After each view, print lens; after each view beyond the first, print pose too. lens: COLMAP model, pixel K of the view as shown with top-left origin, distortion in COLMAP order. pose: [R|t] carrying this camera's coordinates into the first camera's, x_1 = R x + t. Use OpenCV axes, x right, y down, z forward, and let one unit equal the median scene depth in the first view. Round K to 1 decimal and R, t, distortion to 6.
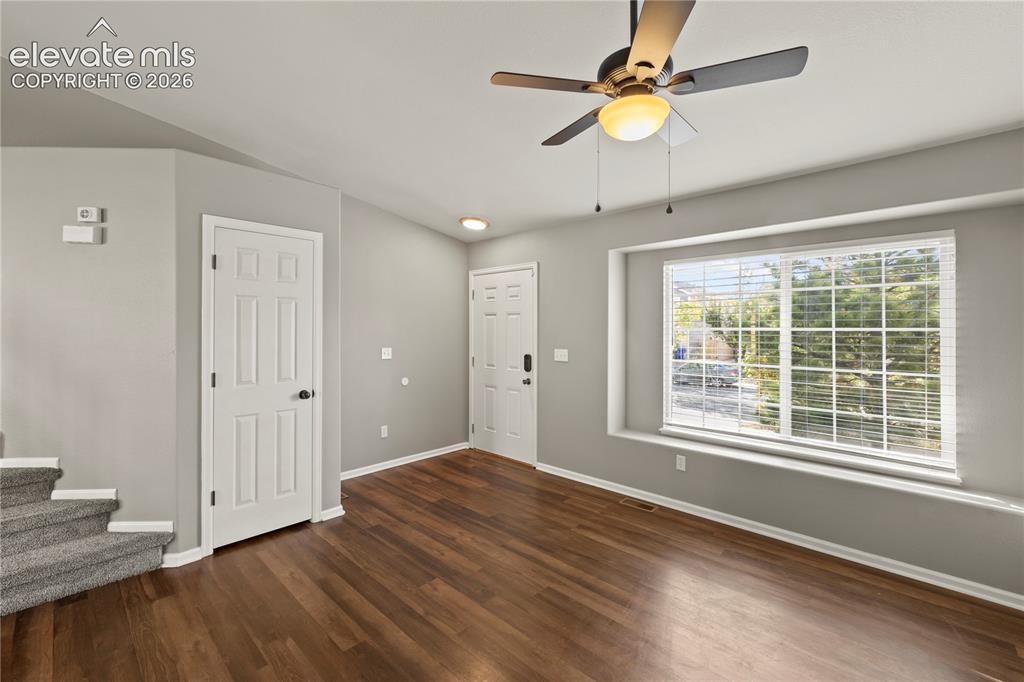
lens RADIAL K [[435.0, 0, 511.0], [0, 435.0, 328.3], [0, 0, 1]] dist [0.000760, 0.000471]
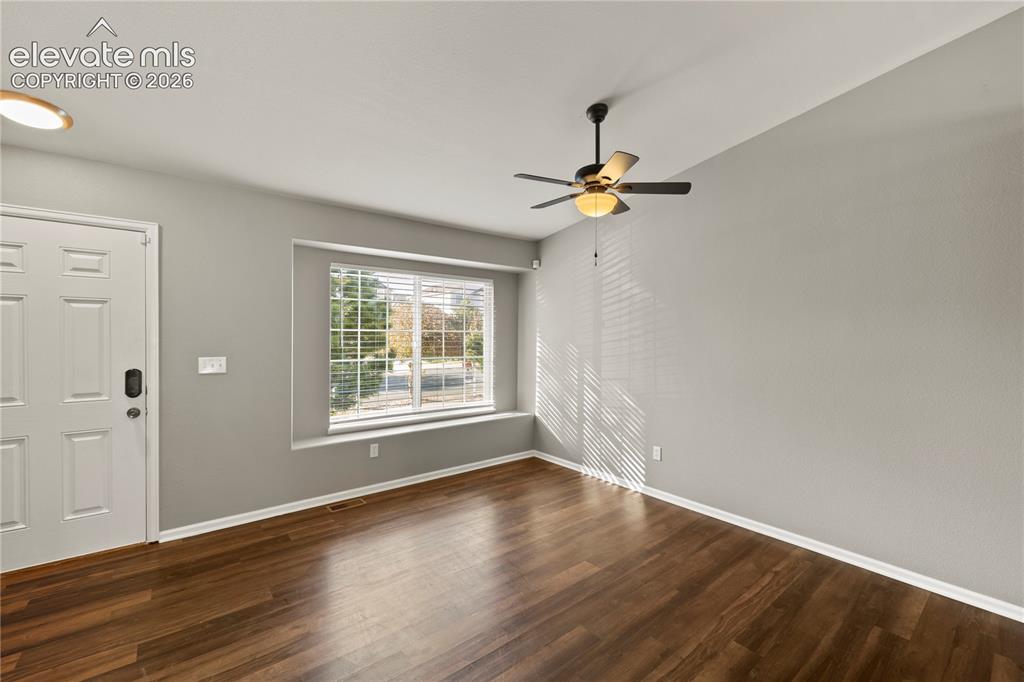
lens RADIAL K [[428.7, 0, 507.2], [0, 428.7, 339.6], [0, 0, 1]] dist [-0.000143, 0.000158]
pose [[0.136999, -0.018572, 0.990397, -0.594795], [-0.013746, 0.999692, 0.020648, -0.002558], [-0.990476, -0.016443, 0.136701, 0.473426]]
